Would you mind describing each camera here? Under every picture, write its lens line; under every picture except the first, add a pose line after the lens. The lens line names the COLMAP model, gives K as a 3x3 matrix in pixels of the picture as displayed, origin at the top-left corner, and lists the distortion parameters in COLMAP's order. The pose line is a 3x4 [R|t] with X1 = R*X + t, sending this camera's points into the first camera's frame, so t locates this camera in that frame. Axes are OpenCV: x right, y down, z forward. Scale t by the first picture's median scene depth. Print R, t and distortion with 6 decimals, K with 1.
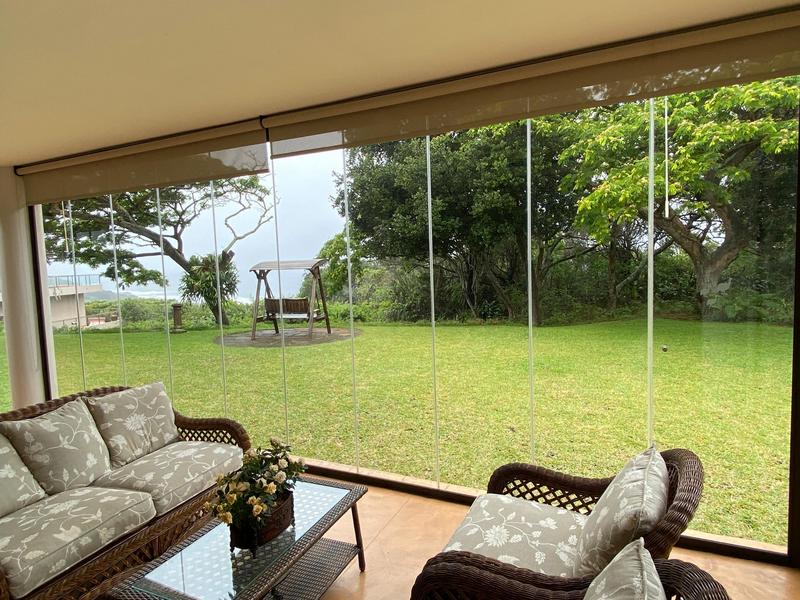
lens RADIAL K [[493.5, 0, 406.2], [0, 493.5, 297.5], [0, 0, 1]] dist [0.039119, -0.043242]
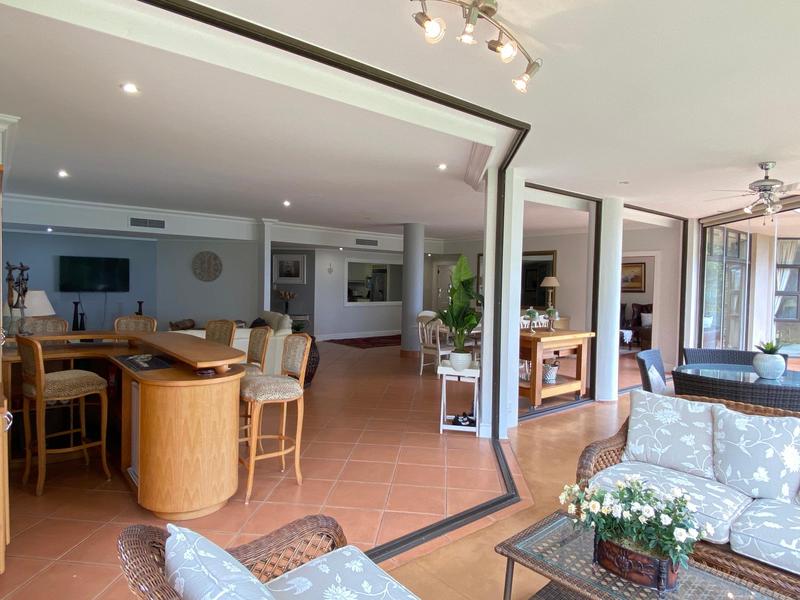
lens RADIAL K [[493.5, 0, 400.3], [0, 493.5, 299.3], [0, 0, 1]] dist [0.039119, -0.043242]
pose [[-0.428170, 0.061123, -0.901629, 0.234482], [-0.080165, 0.991208, 0.105265, -0.026056], [0.900136, 0.117350, -0.419505, 0.330359]]
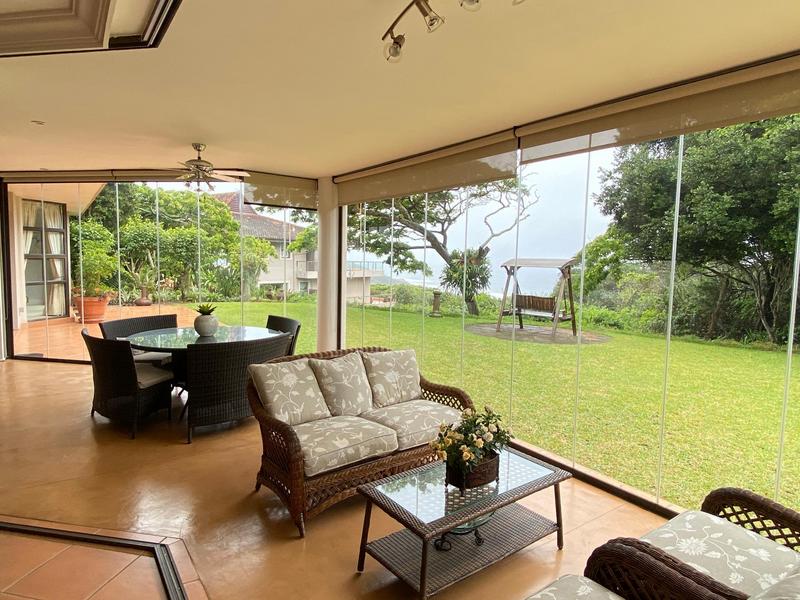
lens RADIAL K [[493.5, 0, 400.7], [0, 493.5, 295.9], [0, 0, 1]] dist [0.039119, -0.043242]
pose [[0.867759, 0.091703, -0.488451, 0.039969], [-0.091227, 0.995520, 0.024832, 0.004351], [0.488540, 0.023012, 0.872238, -0.053168]]
